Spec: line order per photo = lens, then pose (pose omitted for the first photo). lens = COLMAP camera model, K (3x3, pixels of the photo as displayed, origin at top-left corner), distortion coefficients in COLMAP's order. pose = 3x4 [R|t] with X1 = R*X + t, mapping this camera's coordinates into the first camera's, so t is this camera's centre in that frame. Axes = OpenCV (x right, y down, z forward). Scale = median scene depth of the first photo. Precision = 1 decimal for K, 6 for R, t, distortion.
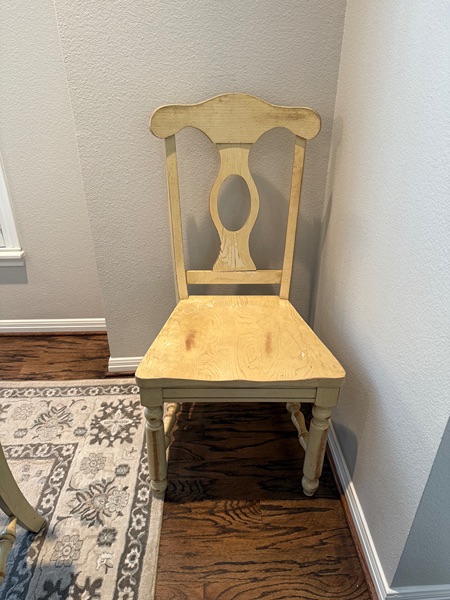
lens RADIAL K [[429.9, 0, 226.3], [0, 429.9, 299.7], [0, 0, 1]] dist [0.020112, -0.023911]
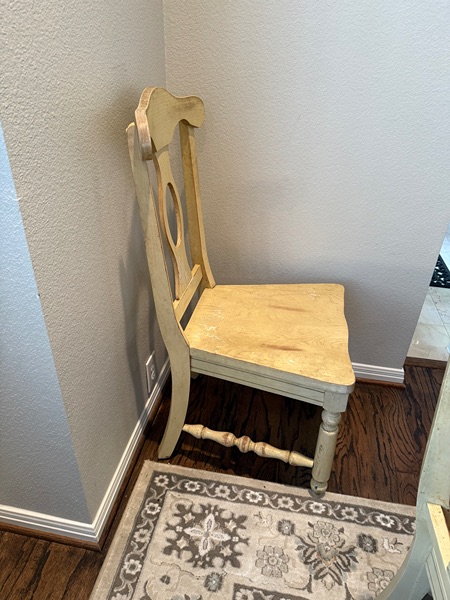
lens RADIAL K [[429.9, 0, 225.6], [0, 429.9, 300.5], [0, 0, 1]] dist [0.020112, -0.023911]
pose [[0.208187, -0.505801, 0.837152, -0.839105], [0.445730, 0.810926, 0.379110, -0.401647], [-0.870622, 0.294218, 0.394275, 0.680851]]
